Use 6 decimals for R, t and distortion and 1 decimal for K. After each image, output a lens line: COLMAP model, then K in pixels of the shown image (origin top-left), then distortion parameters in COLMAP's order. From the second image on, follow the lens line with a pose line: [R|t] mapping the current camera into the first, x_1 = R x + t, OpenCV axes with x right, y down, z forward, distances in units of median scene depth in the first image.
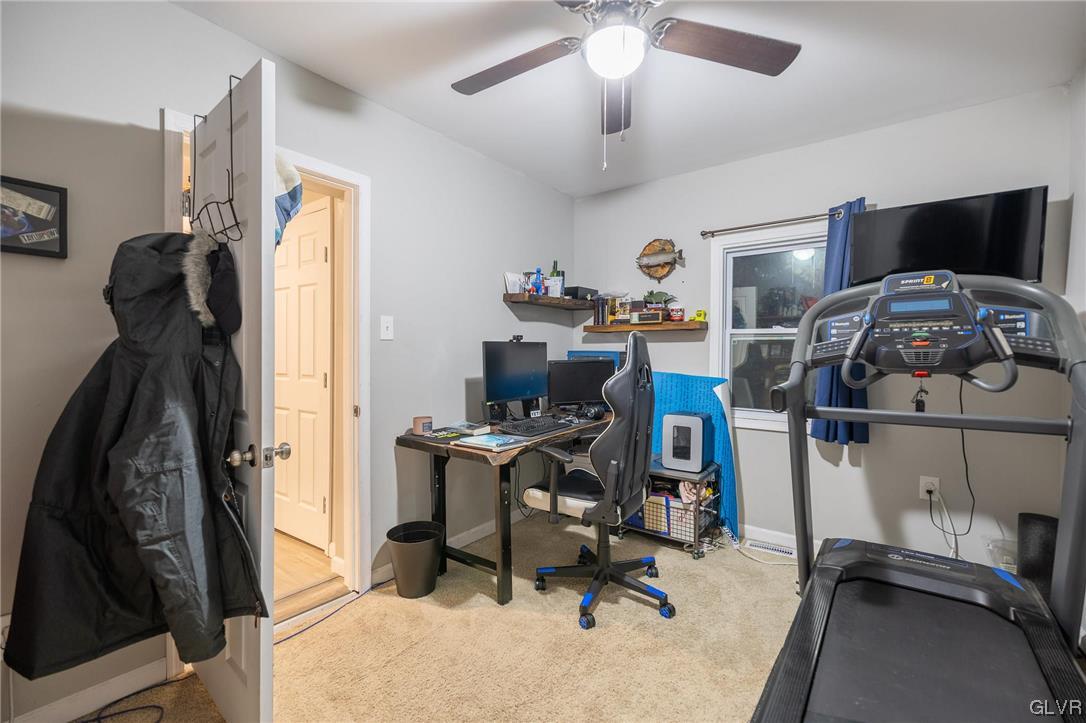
lens RADIAL K [[468.4, 0, 544.8], [0, 468.4, 362.4], [0, 0, 1]] dist [0.004184, -0.001131]
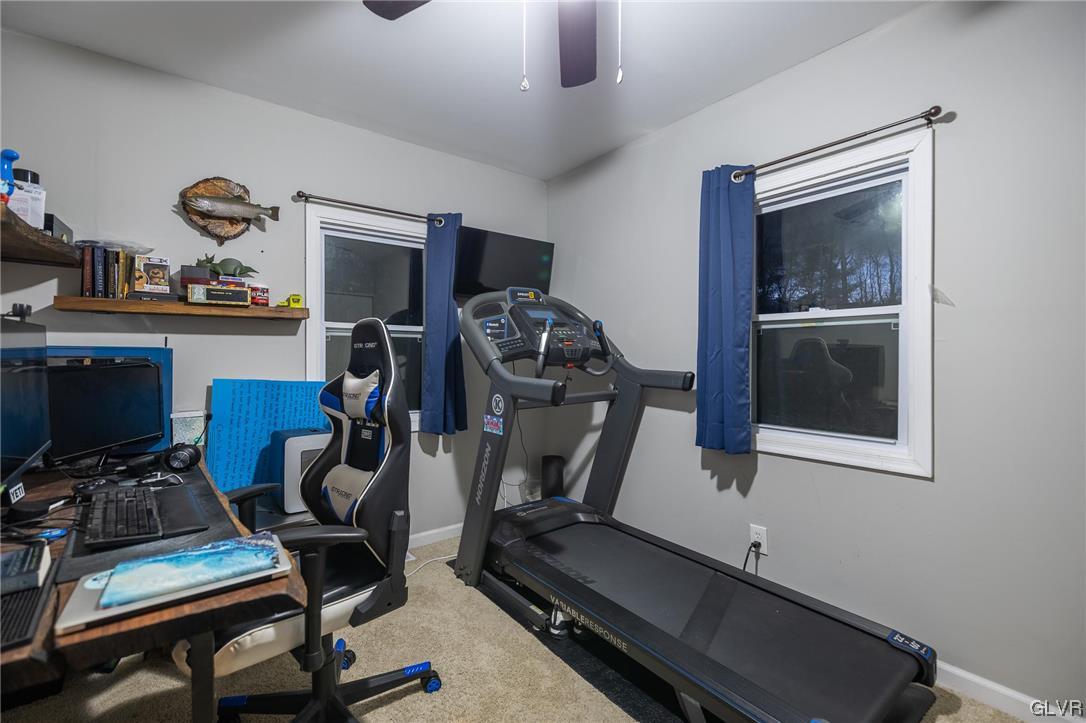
lens RADIAL K [[468.4, 0, 541.9], [0, 468.4, 358.0], [0, 0, 1]] dist [0.004184, -0.001131]
pose [[0.263049, -0.013508, 0.964688, -0.294676], [0.021229, 0.999741, 0.008210, -0.006098], [-0.964549, 0.018320, 0.263268, 0.415867]]
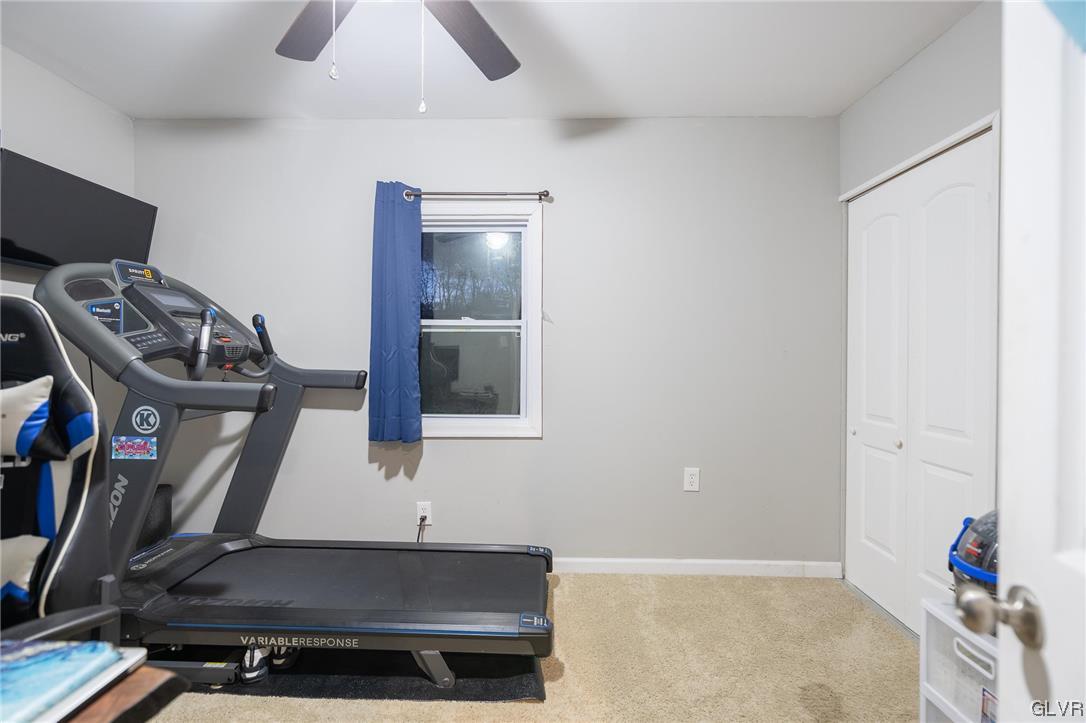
lens RADIAL K [[468.4, 0, 552.9], [0, 468.4, 358.2], [0, 0, 1]] dist [0.004184, -0.001131]
pose [[-0.580217, -0.016138, 0.814302, -0.324519], [0.006981, 0.999668, 0.024786, -0.010365], [-0.814432, 0.020066, -0.579911, 0.583633]]
